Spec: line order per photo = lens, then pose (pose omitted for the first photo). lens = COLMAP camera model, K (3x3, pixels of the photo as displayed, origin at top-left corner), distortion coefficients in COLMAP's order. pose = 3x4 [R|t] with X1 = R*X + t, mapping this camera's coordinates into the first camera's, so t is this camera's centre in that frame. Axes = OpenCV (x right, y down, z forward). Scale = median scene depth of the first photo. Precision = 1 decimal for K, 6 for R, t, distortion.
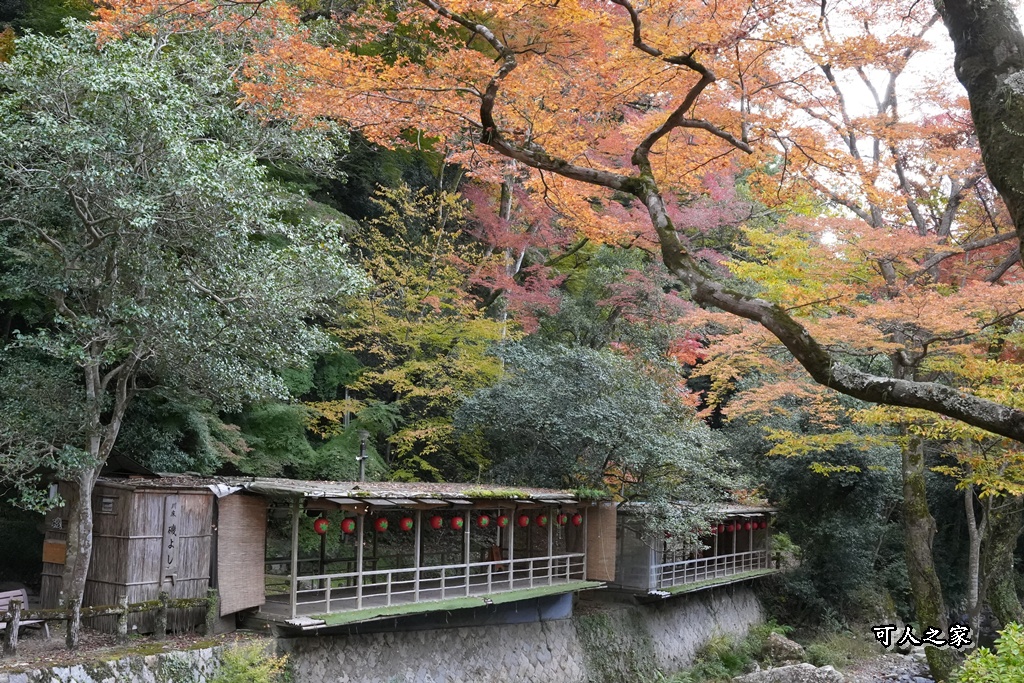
lens RADIAL K [[1073.5, 0, 512.0], [0, 1073.5, 341.5], [0, 0, 1]] dist [-0.142121, 0.037049]
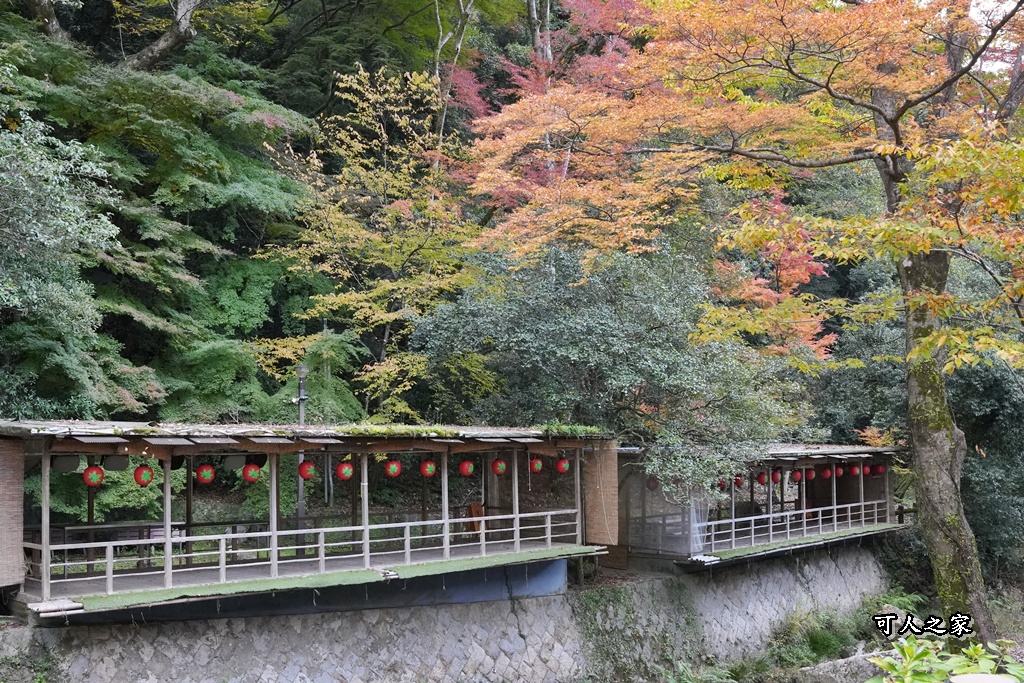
lens RADIAL K [[1073.5, 0, 512.0], [0, 1073.5, 341.5], [0, 0, 1]] dist [-0.142121, 0.037049]
pose [[0.978478, -0.059432, -0.197605, 0.187773], [0.065230, 0.997606, 0.022957, 0.060050], [0.195768, -0.035353, 0.980013, 0.253205]]
